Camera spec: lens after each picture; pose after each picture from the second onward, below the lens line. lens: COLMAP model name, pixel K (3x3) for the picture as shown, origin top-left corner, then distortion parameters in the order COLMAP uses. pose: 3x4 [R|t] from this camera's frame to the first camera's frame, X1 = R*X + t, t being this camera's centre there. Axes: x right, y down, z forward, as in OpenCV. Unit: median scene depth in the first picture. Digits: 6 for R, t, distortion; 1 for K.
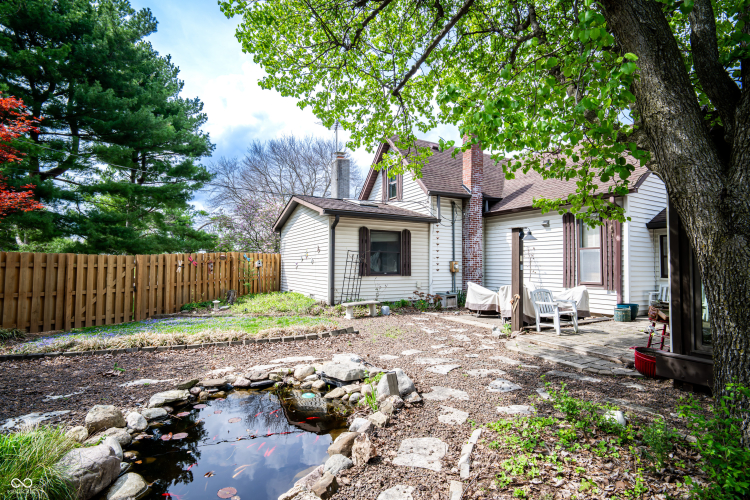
lens RADIAL K [[367.8, 0, 374.2], [0, 367.8, 250.3], [0, 0, 1]] dist [-0.007561, -0.001105]
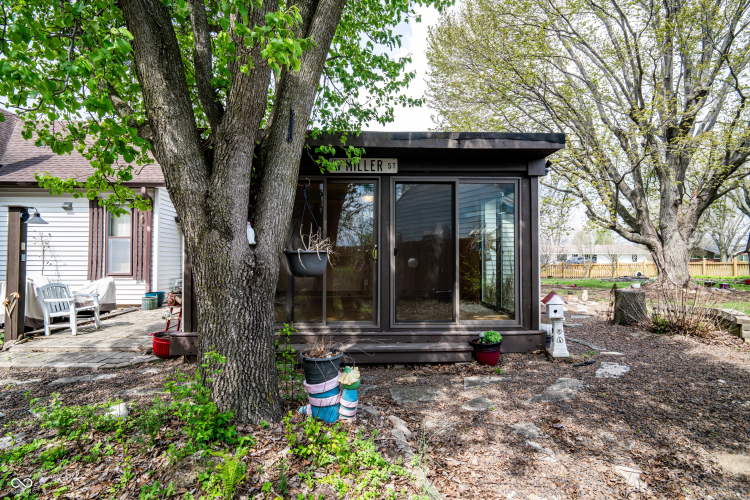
lens RADIAL K [[367.8, 0, 371.3], [0, 367.8, 253.0], [0, 0, 1]] dist [-0.007561, -0.001105]
pose [[0.430972, 0.006793, 0.902340, 0.019090], [-0.037670, 0.999235, 0.010470, 0.000405], [-0.901579, -0.038503, 0.430898, -0.001992]]
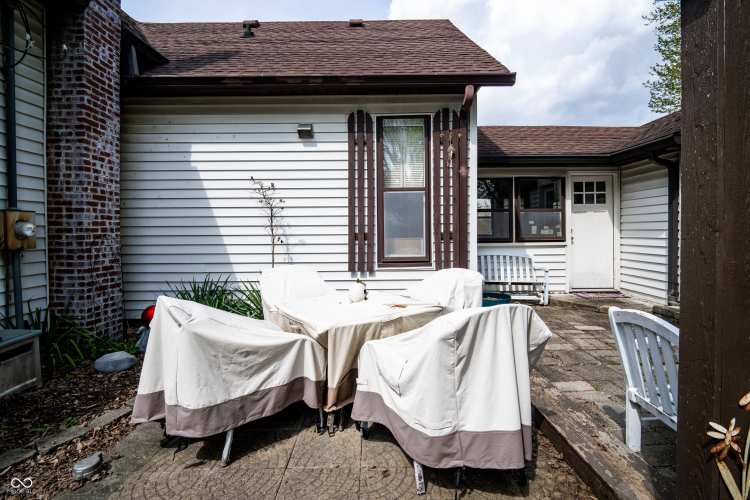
lens RADIAL K [[367.8, 0, 384.4], [0, 367.8, 234.5], [0, 0, 1]] dist [-0.007561, -0.001105]
pose [[0.467608, -0.017907, 0.883754, 0.244849], [-0.023678, 0.999182, 0.032774, 0.074361], [-0.883619, -0.036251, 0.466802, 1.448662]]
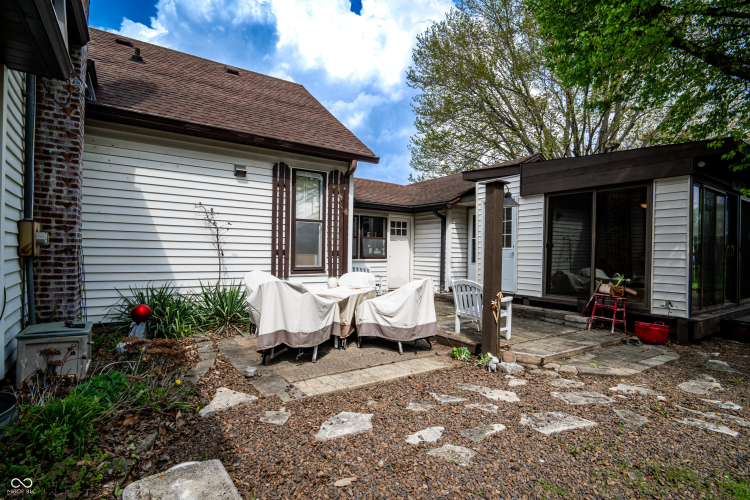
lens RADIAL K [[367.8, 0, 375.0], [0, 367.8, 253.8], [0, 0, 1]] dist [-0.007561, -0.001105]
pose [[-0.099516, -0.011801, 0.994966, -0.276010], [-0.057412, 0.998332, 0.006098, 0.089419], [-0.993378, -0.056516, -0.100027, 1.724276]]
